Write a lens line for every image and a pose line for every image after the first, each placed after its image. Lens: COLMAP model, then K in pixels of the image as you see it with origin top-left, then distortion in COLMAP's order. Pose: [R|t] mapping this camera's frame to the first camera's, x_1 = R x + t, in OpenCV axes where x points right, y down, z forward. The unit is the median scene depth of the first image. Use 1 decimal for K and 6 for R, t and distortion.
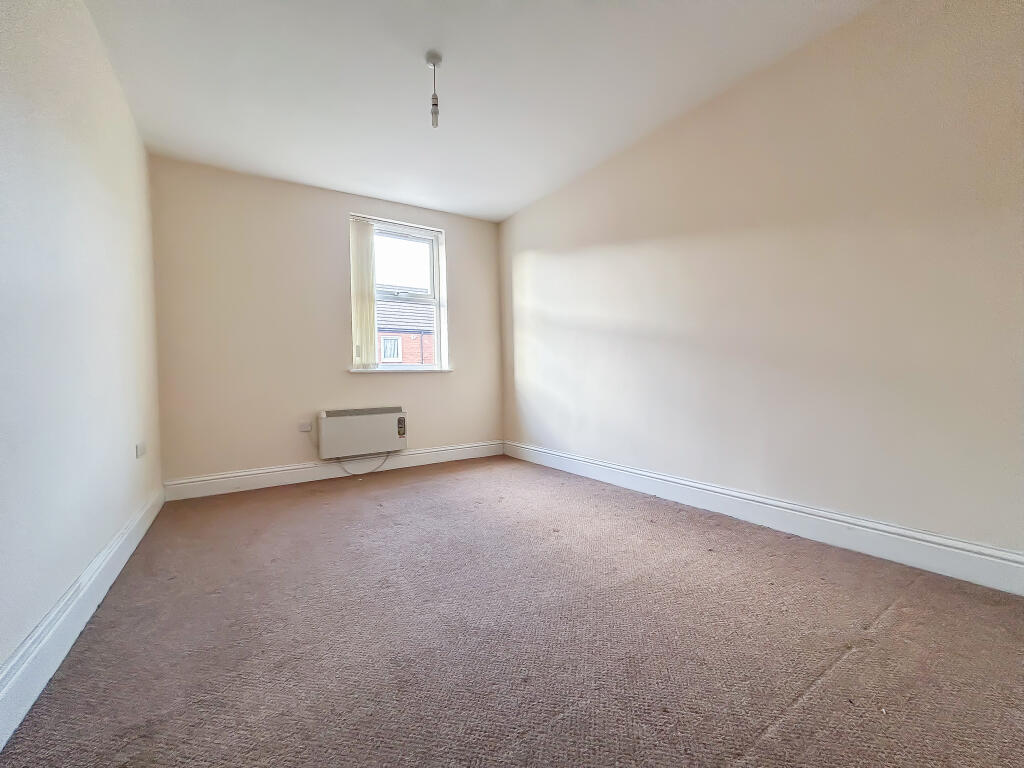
lens RADIAL K [[412.4, 0, 506.0], [0, 412.4, 383.3], [0, 0, 1]] dist [-0.000045, 0.000061]
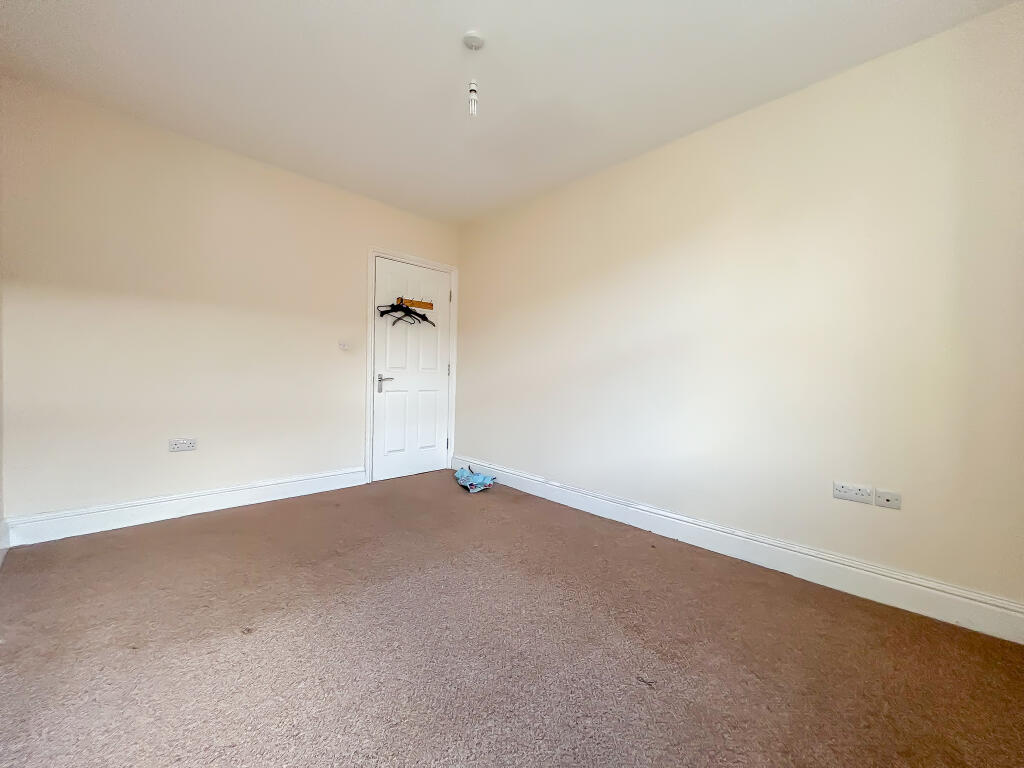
lens RADIAL K [[412.4, 0, 506.0], [0, 412.4, 383.3], [0, 0, 1]] dist [-0.000045, 0.000061]
pose [[-0.983504, 0.003672, -0.180847, -0.038305], [-0.003535, 0.999213, 0.039518, -0.056654], [0.180849, 0.039505, -0.982717, 1.066911]]
